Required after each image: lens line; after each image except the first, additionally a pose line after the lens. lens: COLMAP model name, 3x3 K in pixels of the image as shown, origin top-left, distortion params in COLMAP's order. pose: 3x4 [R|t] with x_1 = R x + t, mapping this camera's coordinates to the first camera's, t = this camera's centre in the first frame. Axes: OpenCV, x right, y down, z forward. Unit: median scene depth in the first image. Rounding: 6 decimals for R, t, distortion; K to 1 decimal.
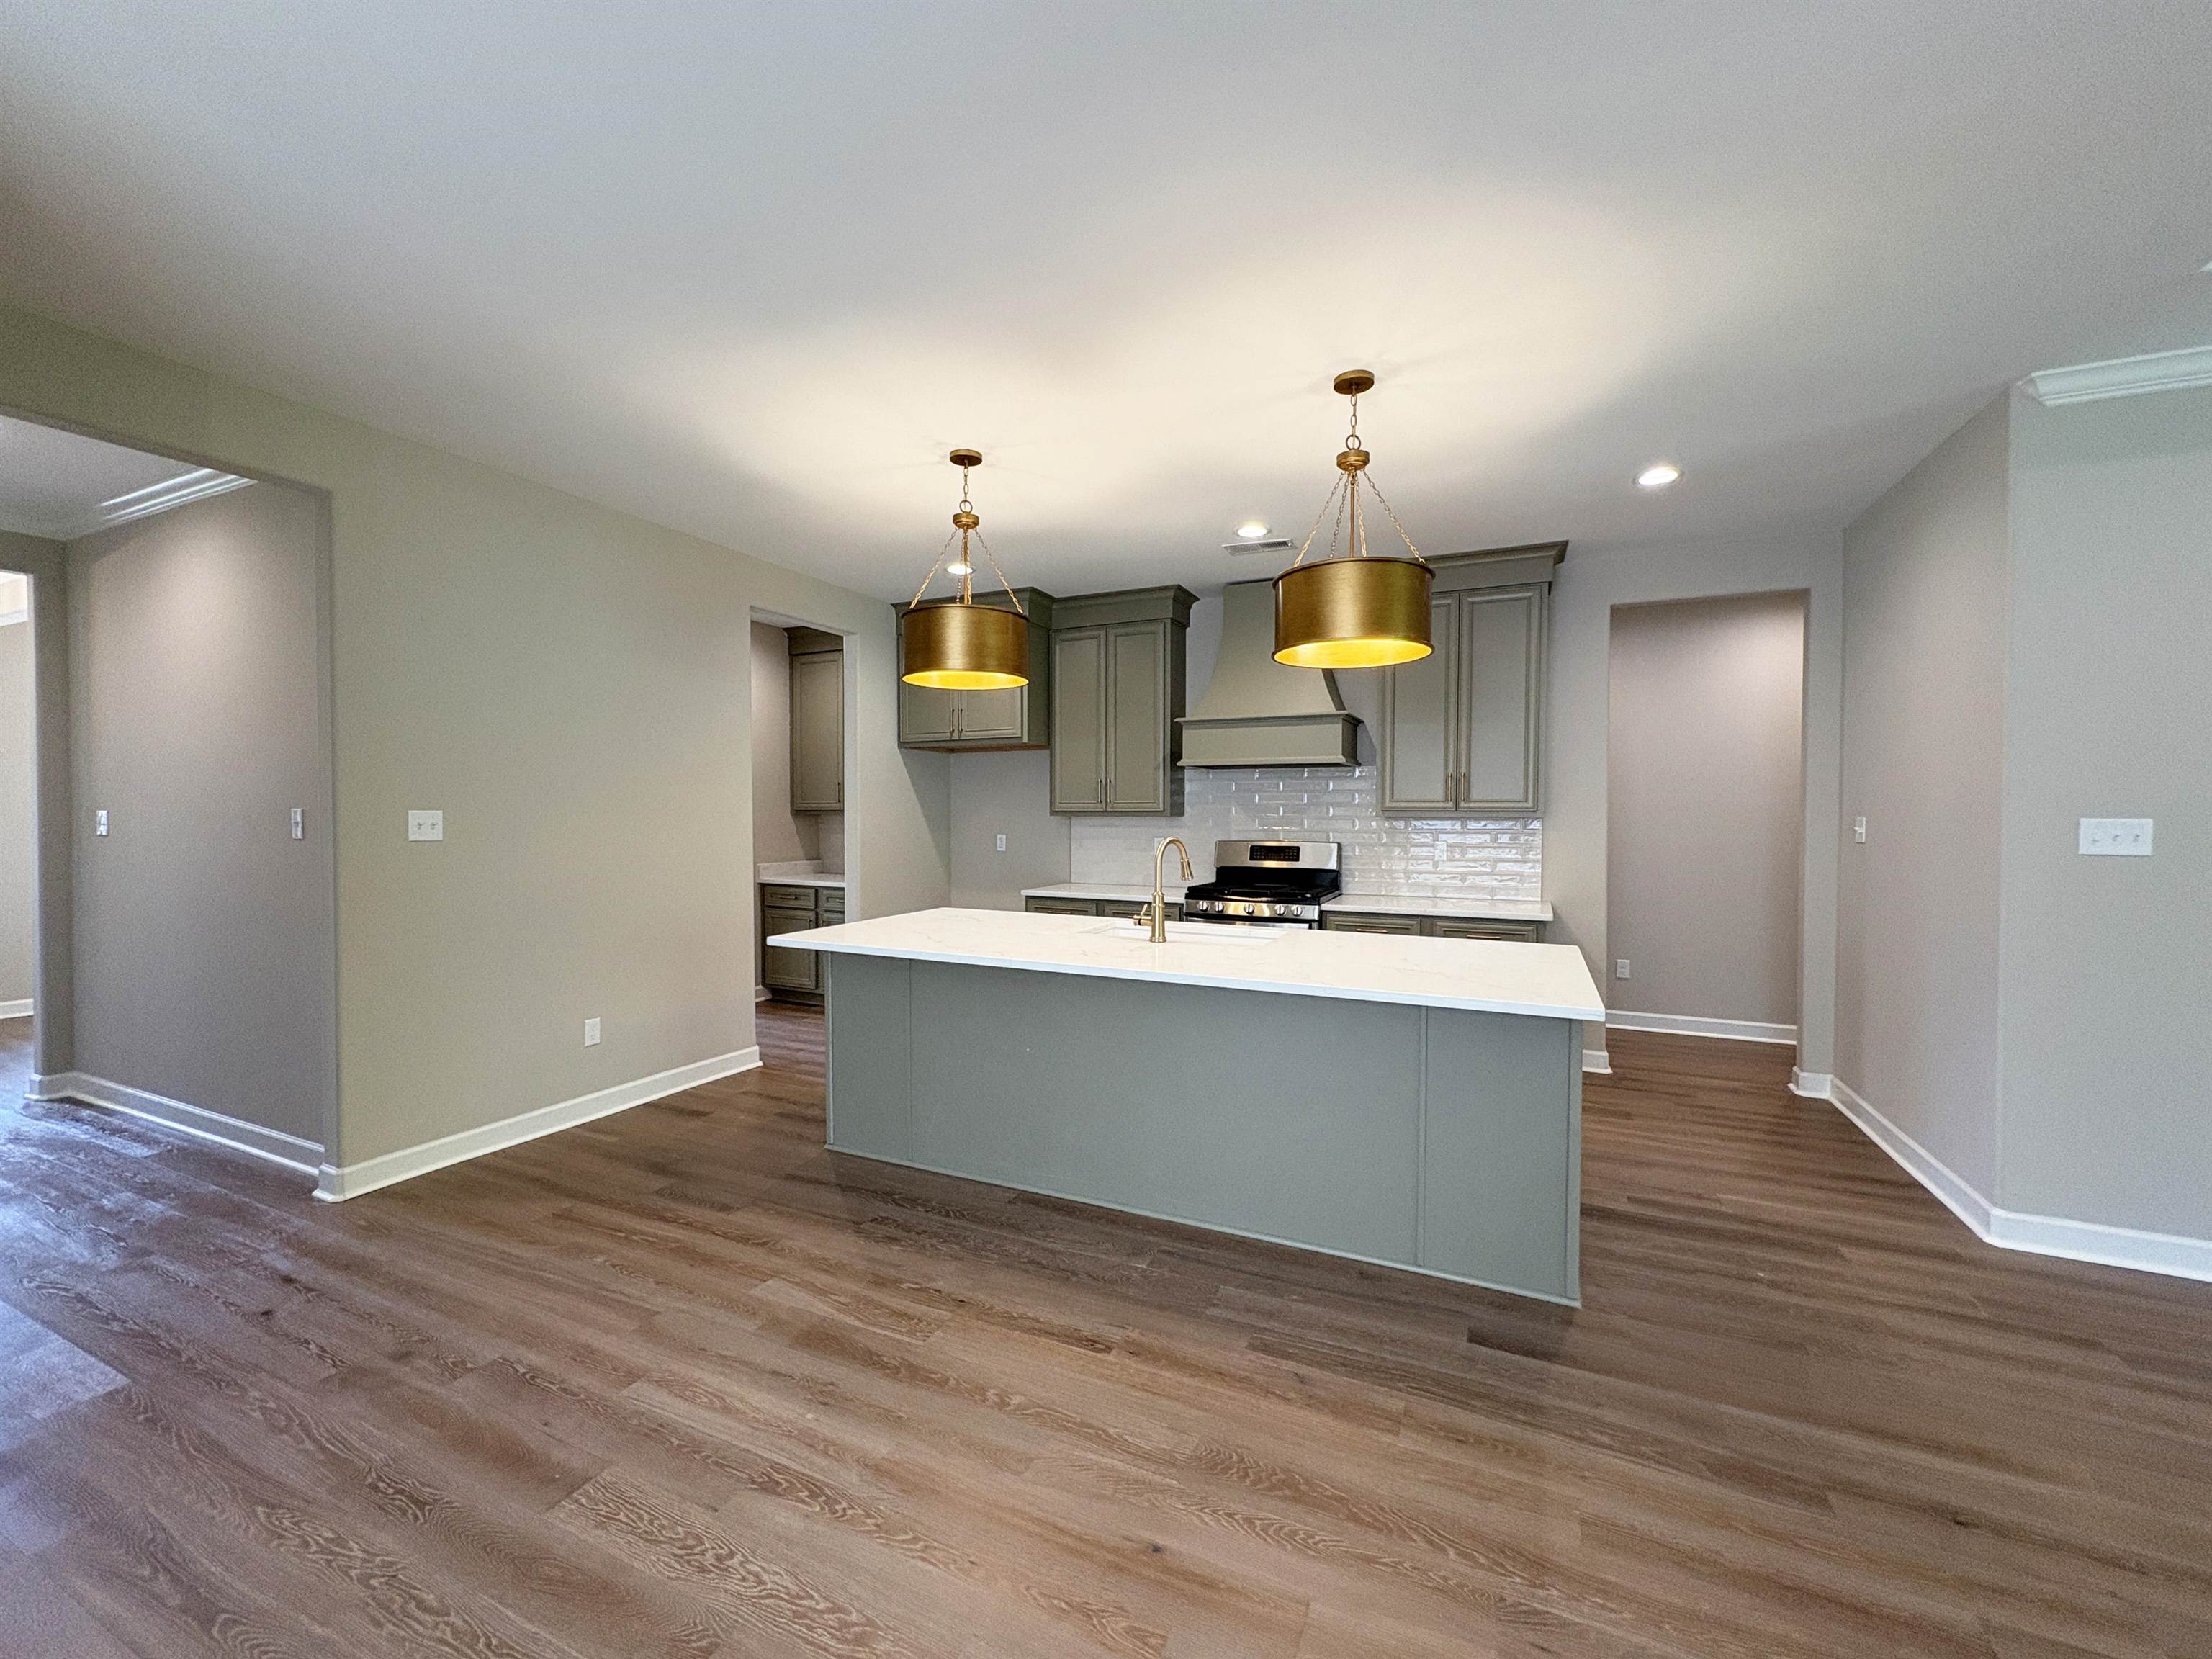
lens RADIAL K [[882.3, 0, 1106.0], [0, 882.3, 829.5], [0, 0, 1]] dist [-0.001192, 0.000572]
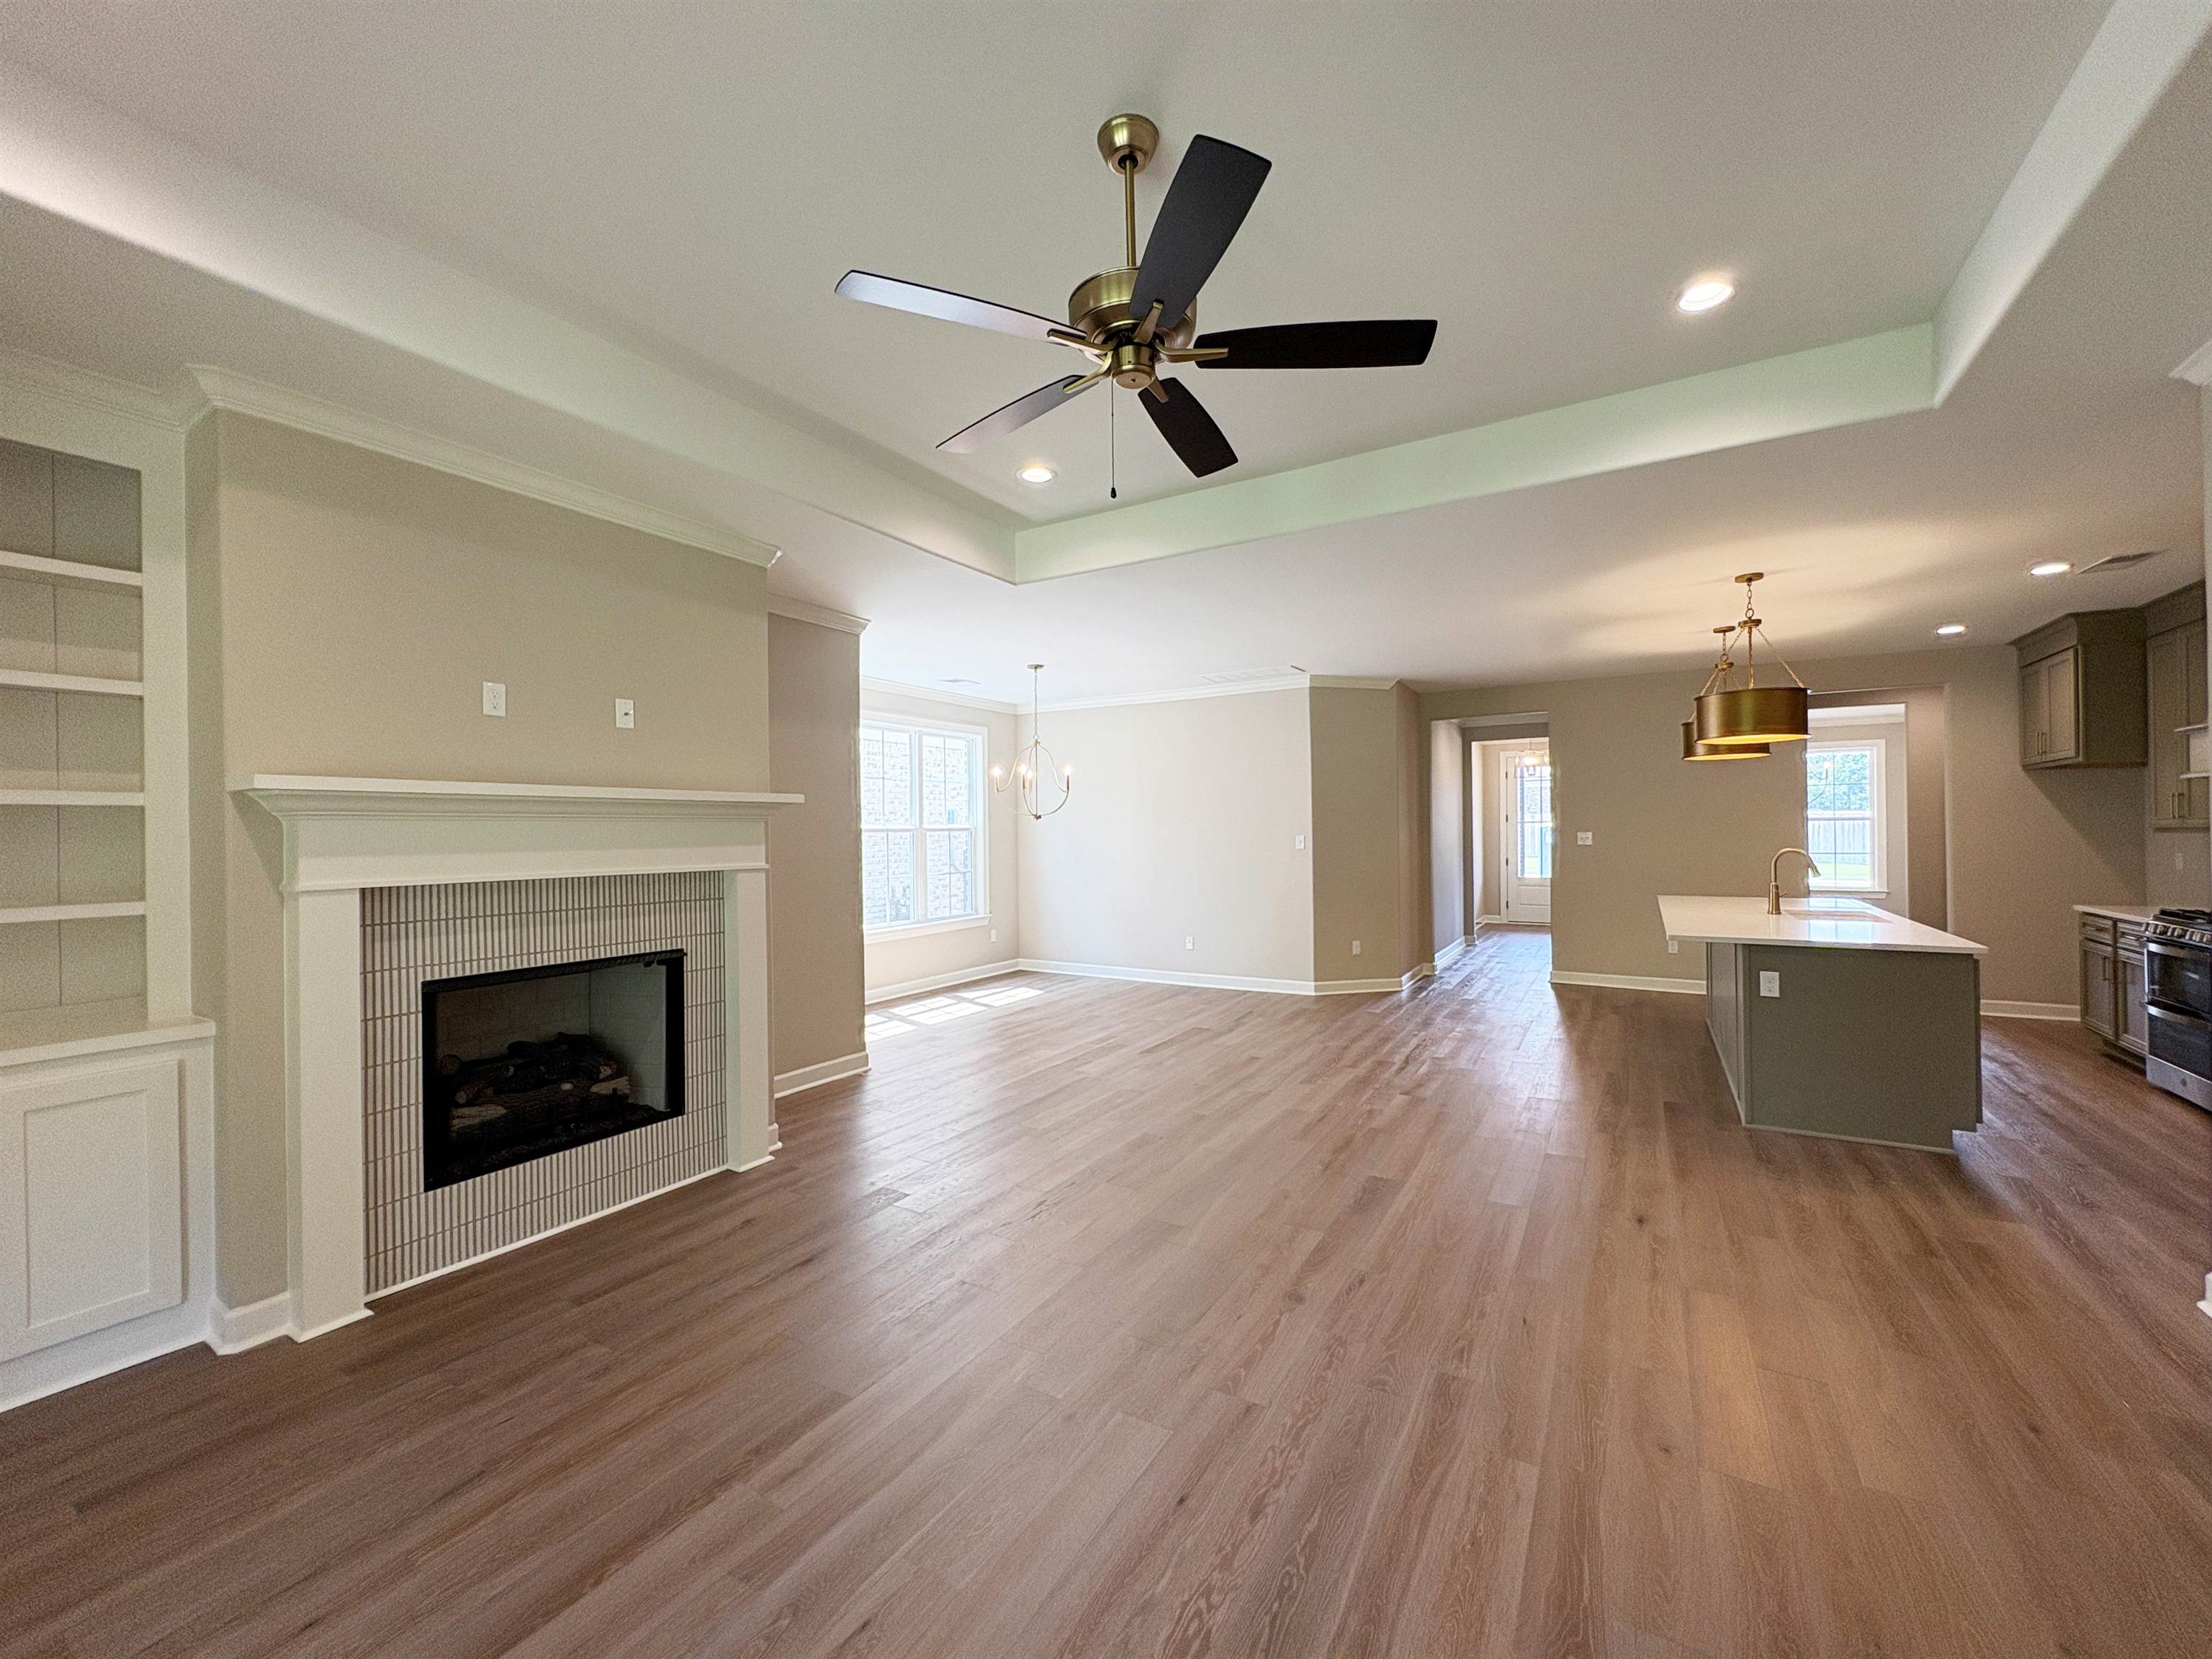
lens RADIAL K [[882.3, 0, 1106.0], [0, 882.3, 829.5], [0, 0, 1]] dist [-0.001192, 0.000572]
pose [[-0.106865, -0.005949, -0.994256, 2.169948], [-0.011419, 0.999923, -0.004755, -0.003143], [0.994208, 0.010846, -0.106924, -0.036439]]
